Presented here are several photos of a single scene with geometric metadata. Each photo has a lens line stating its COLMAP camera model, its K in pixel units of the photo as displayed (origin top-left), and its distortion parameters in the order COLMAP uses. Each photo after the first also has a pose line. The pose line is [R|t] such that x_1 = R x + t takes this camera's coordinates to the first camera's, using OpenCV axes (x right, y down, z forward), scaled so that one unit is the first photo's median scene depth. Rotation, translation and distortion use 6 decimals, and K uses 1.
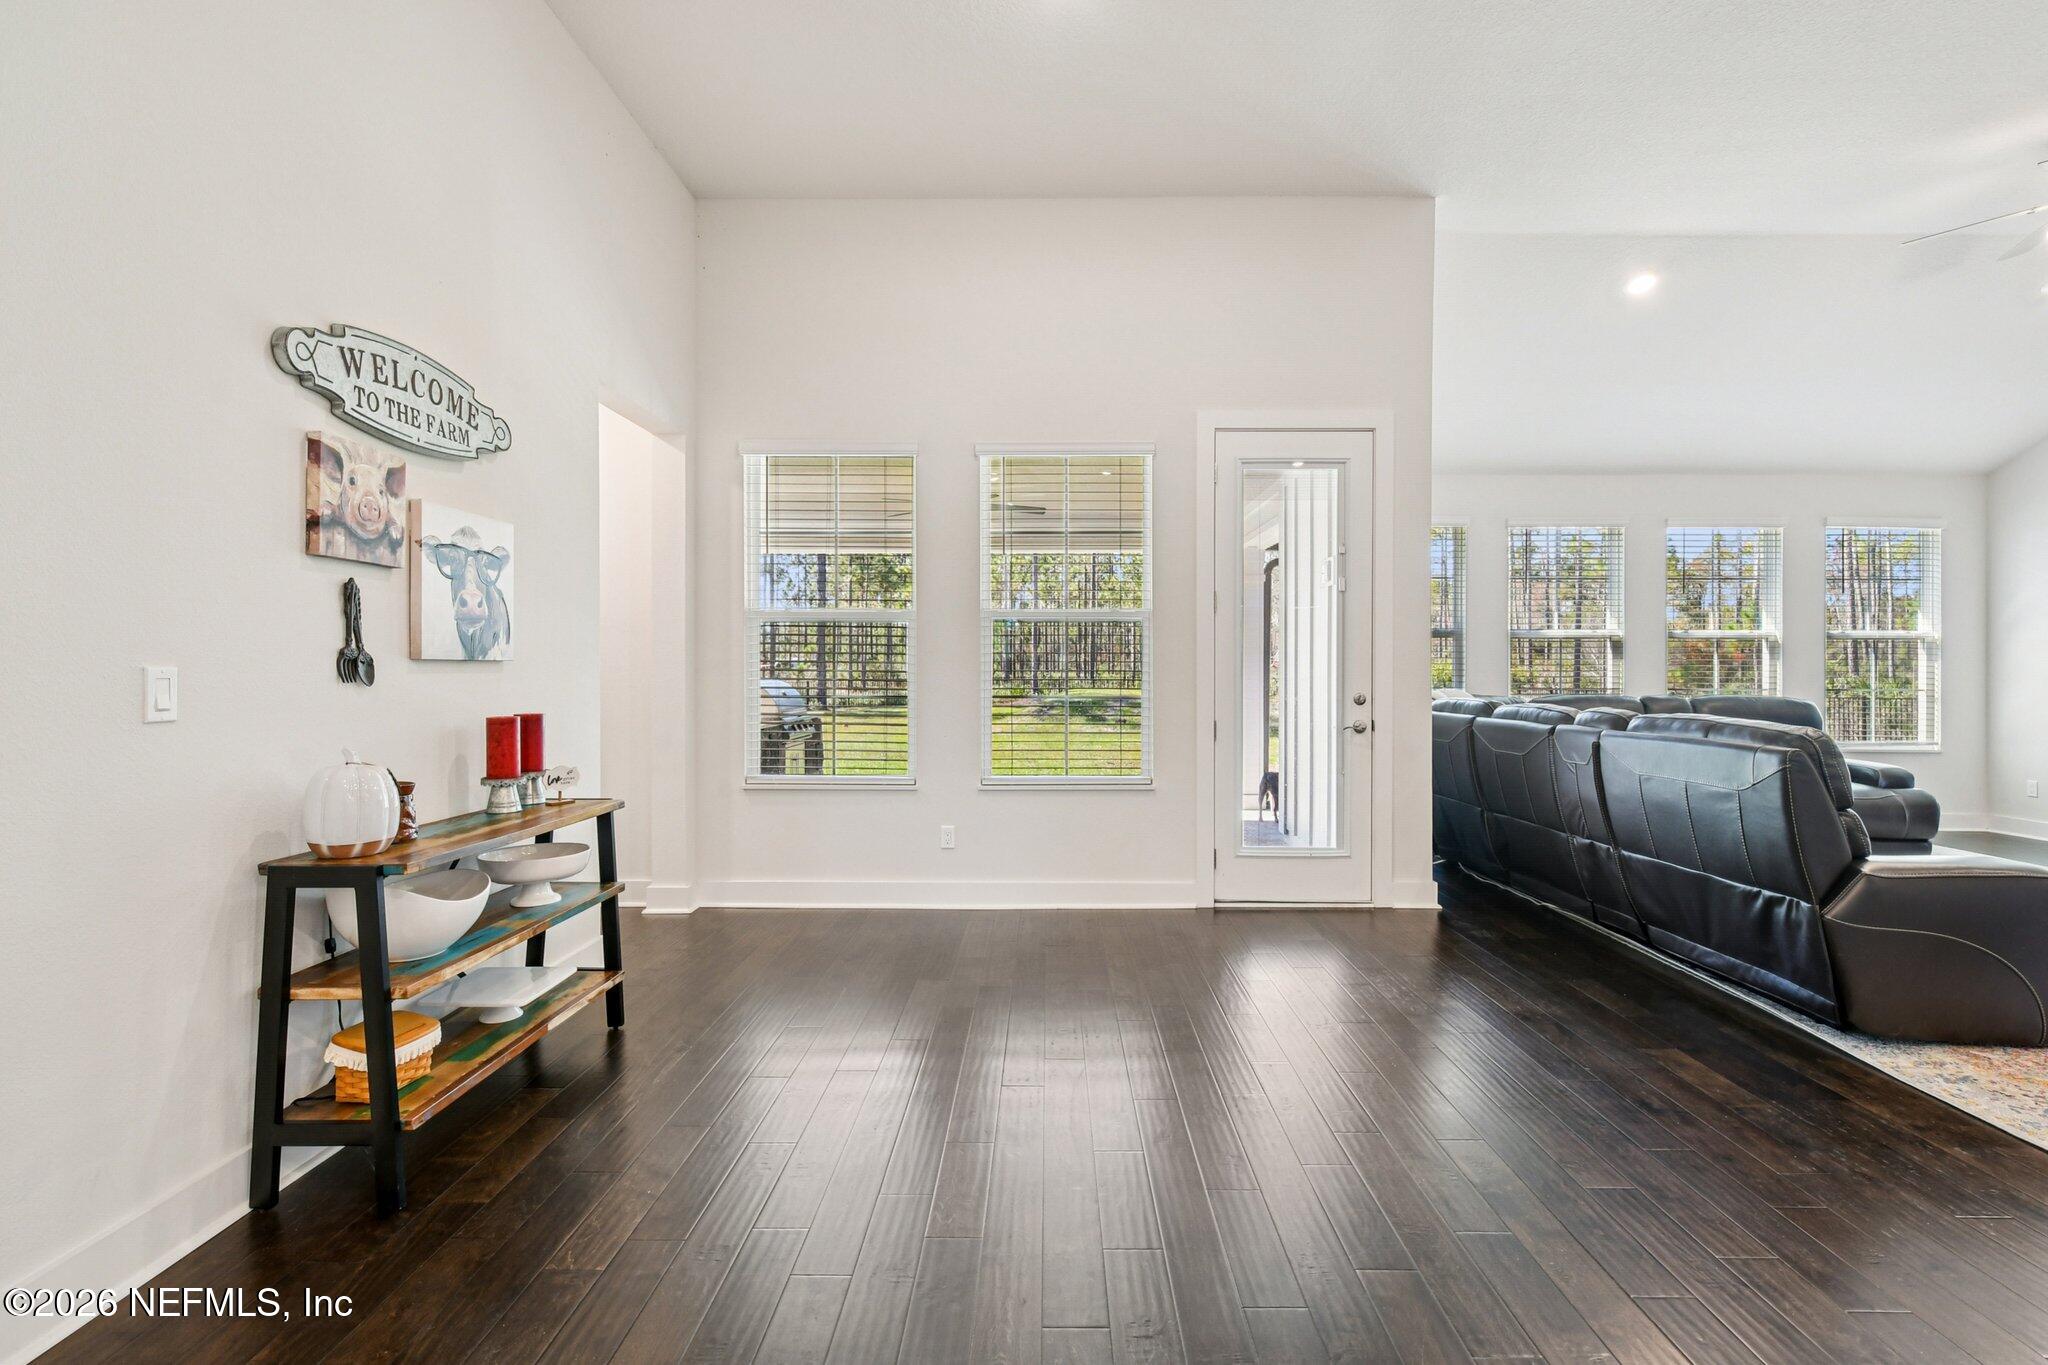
lens RADIAL K [[927.1, 0, 1036.0], [0, 927.1, 675.3], [0, 0, 1]] dist [0.004489, -0.003590]
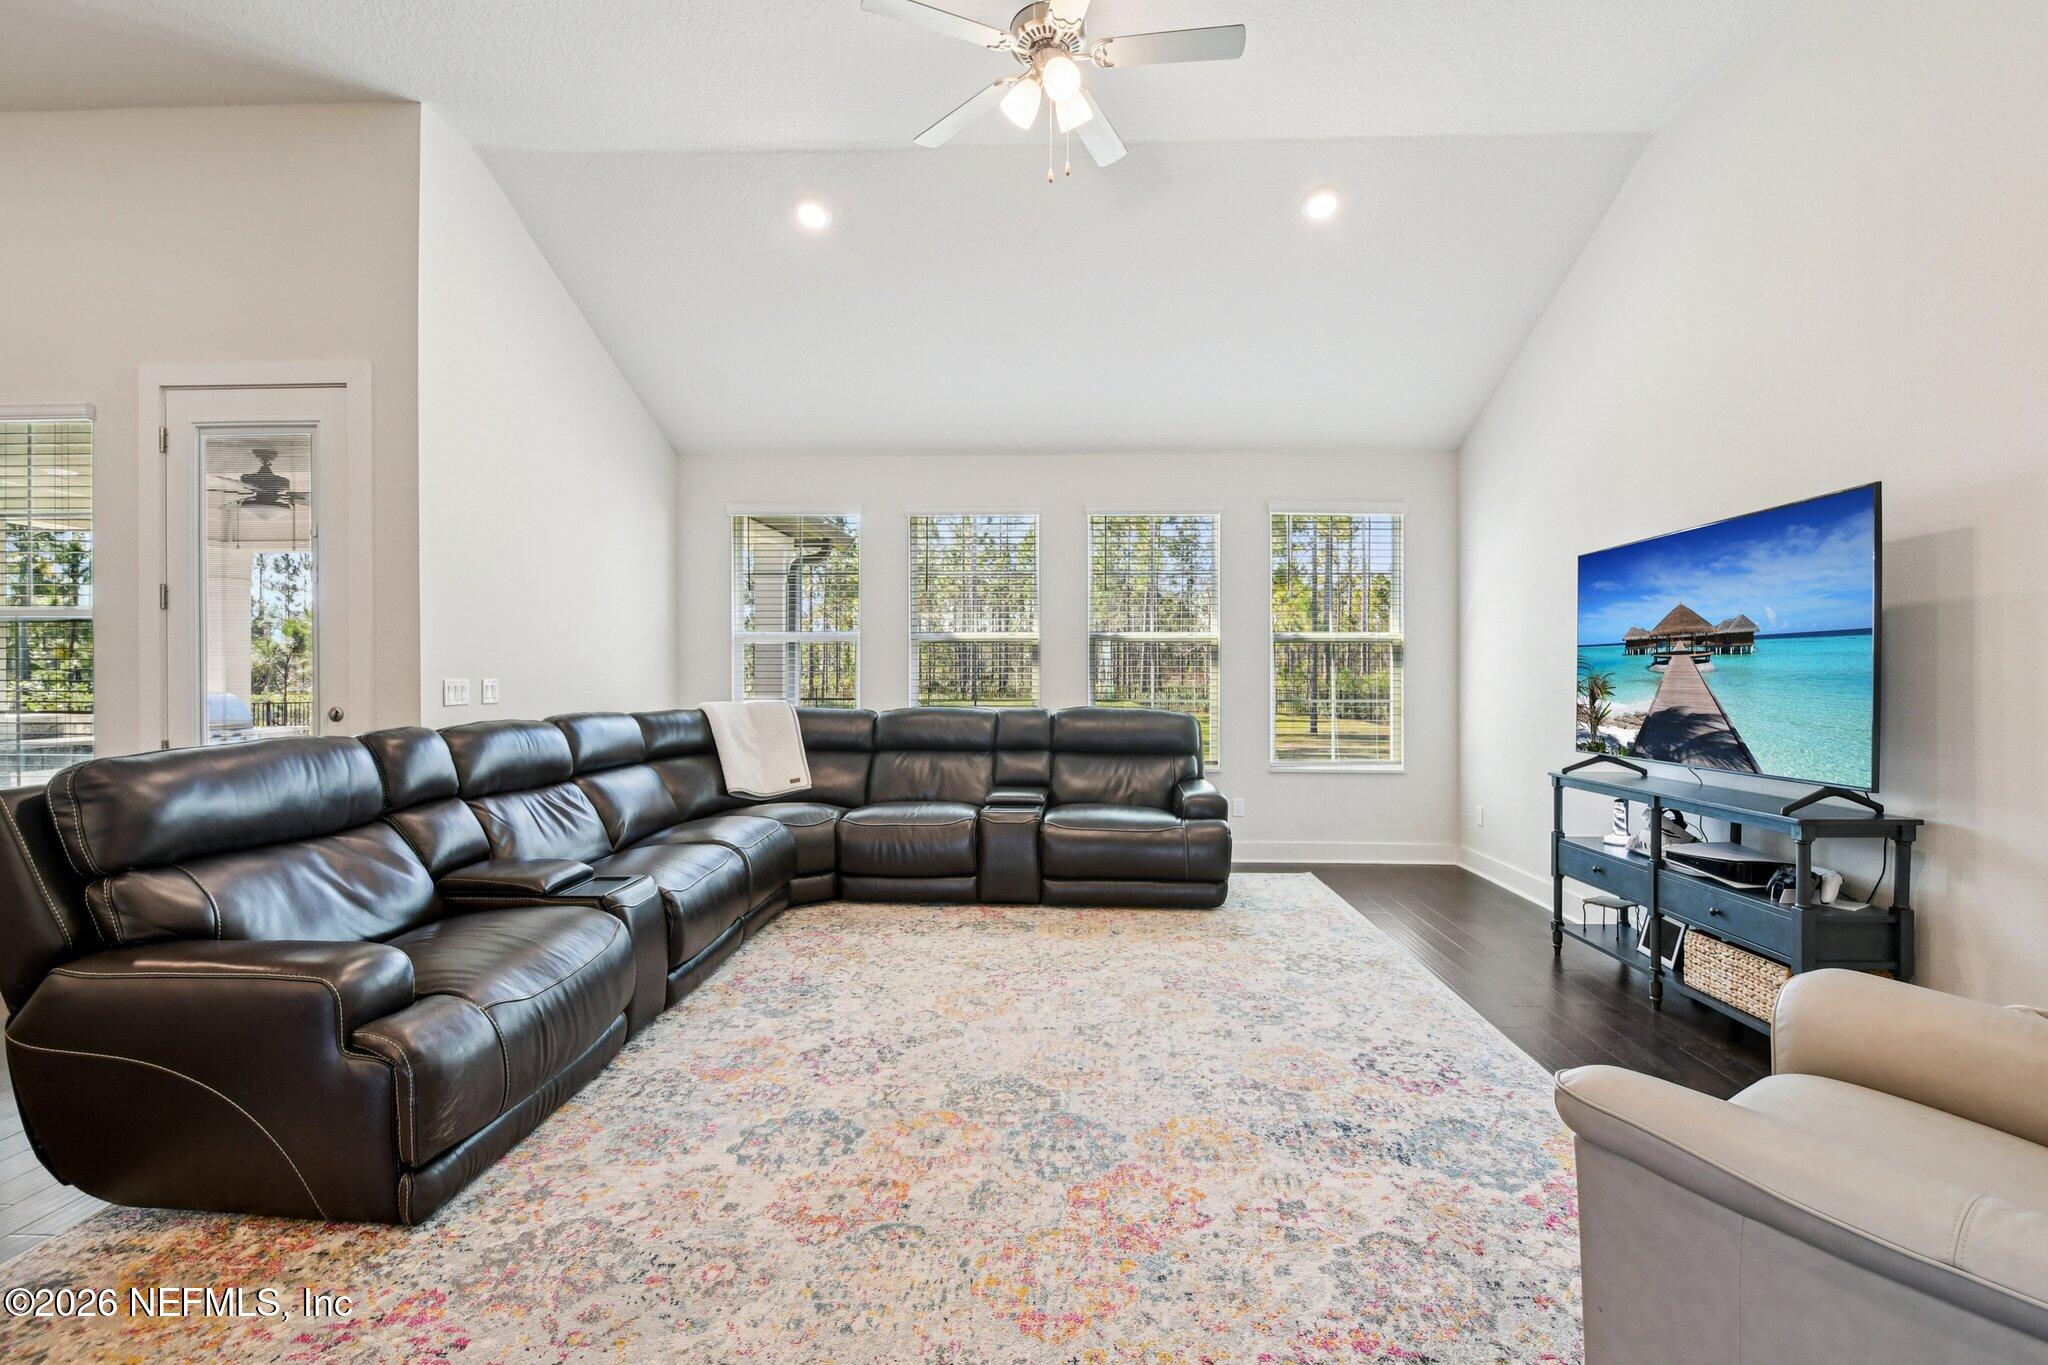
lens RADIAL K [[927.1, 0, 1048.9], [0, 927.1, 685.4], [0, 0, 1]] dist [0.004489, -0.003590]
pose [[0.999671, -0.003269, -0.025426, 1.662223], [0.003254, 0.999995, -0.000631, 0.002796], [0.025428, 0.000548, 0.999676, 0.327224]]
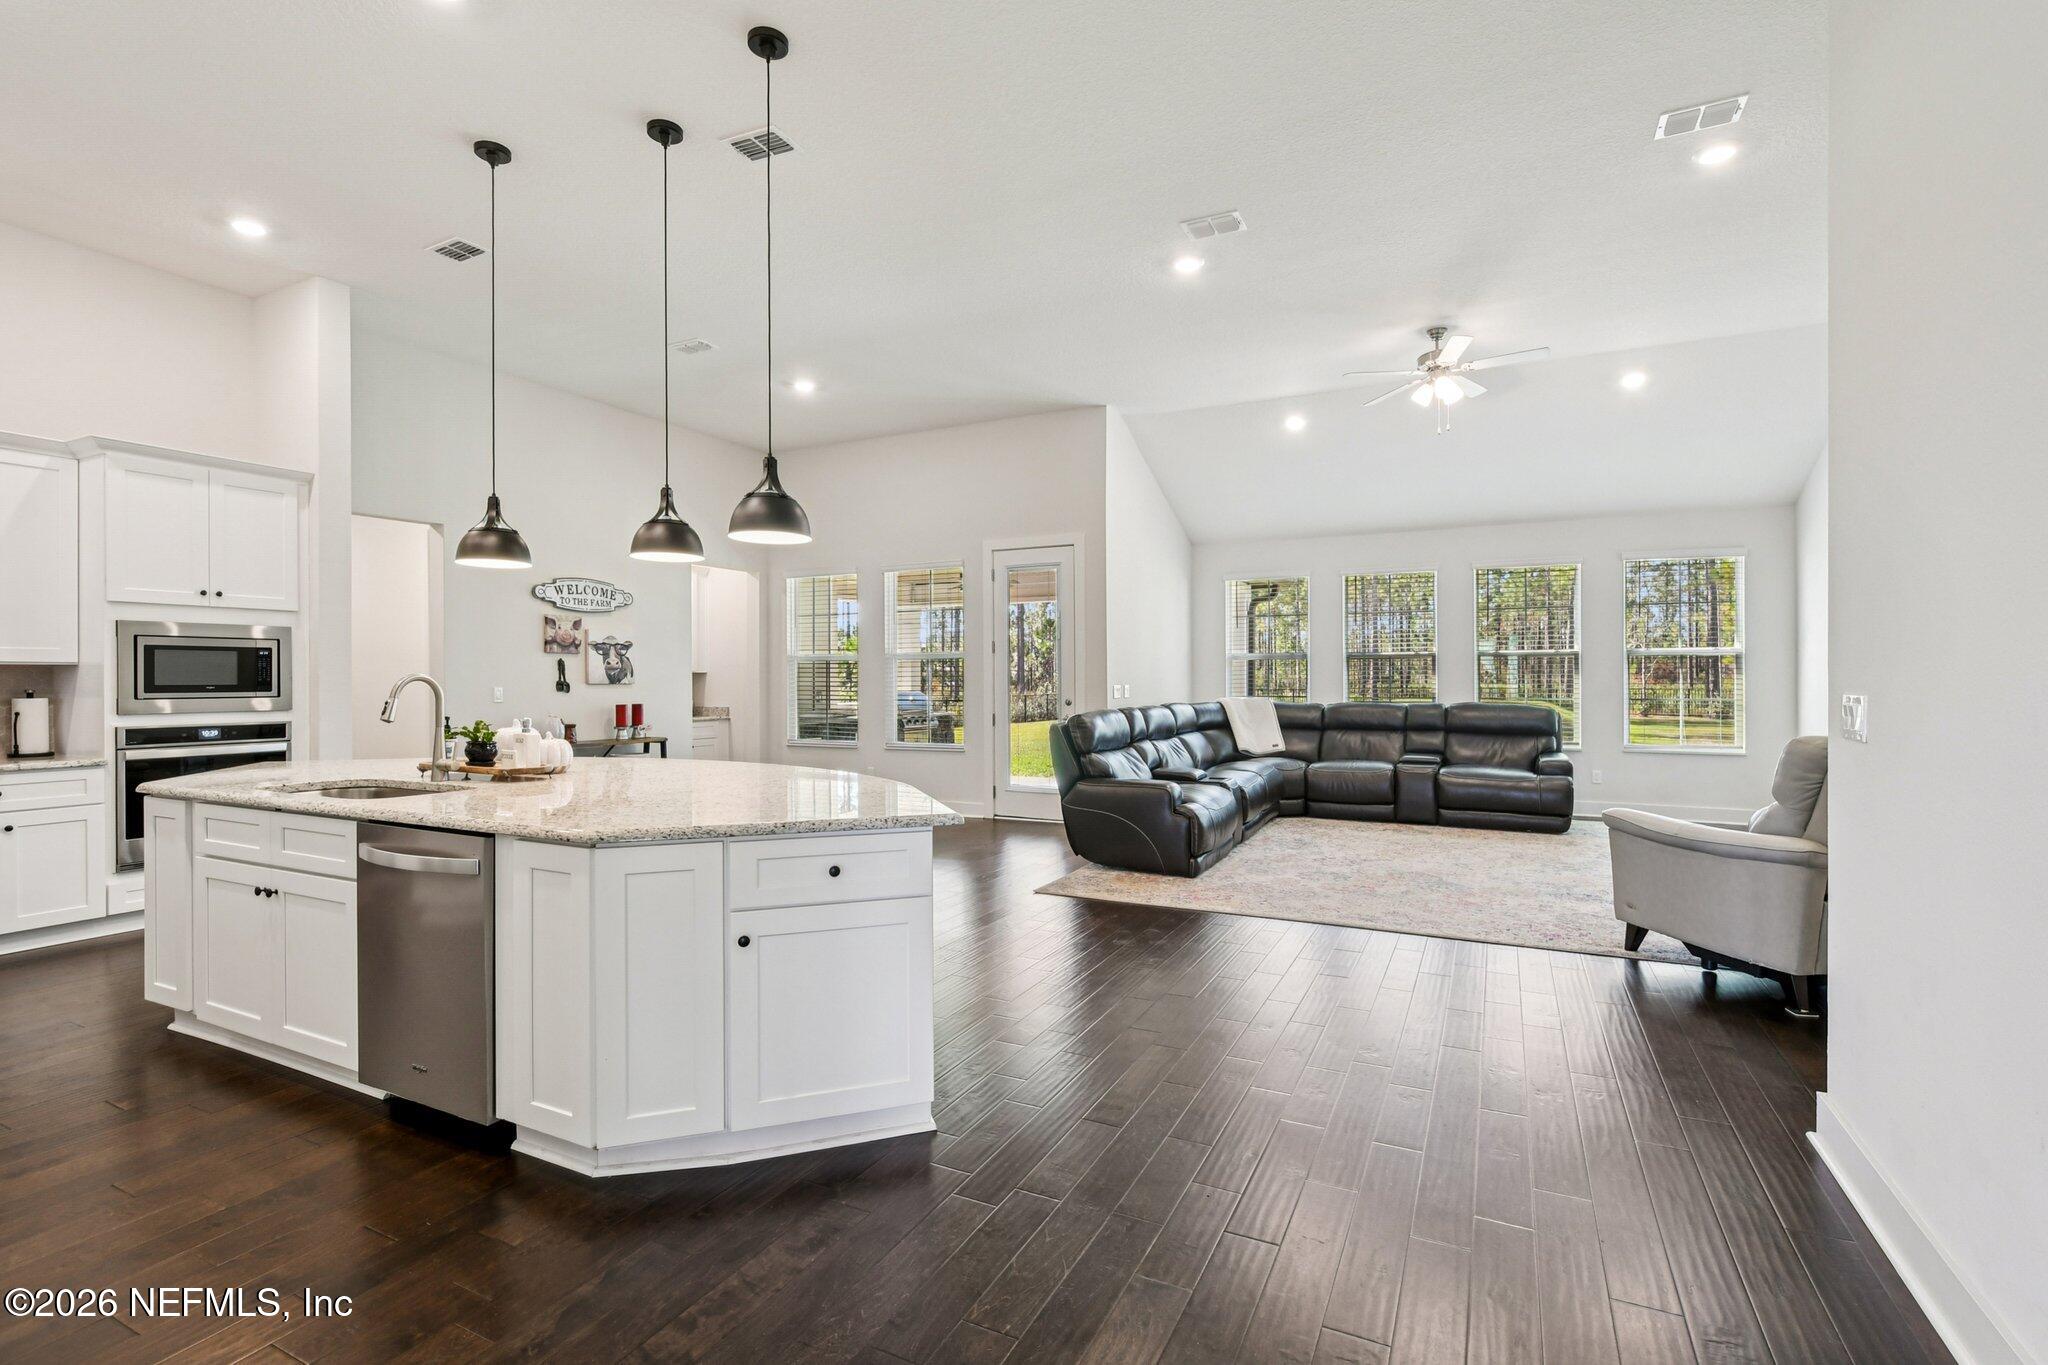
lens RADIAL K [[927.1, 0, 1043.0], [0, 927.1, 682.9], [0, 0, 1]] dist [0.004489, -0.003590]
pose [[0.901922, -0.004555, -0.431874, 1.736811], [0.002799, 0.999985, -0.004701, -0.002946], [0.431889, 0.003031, 0.901922, -0.931918]]
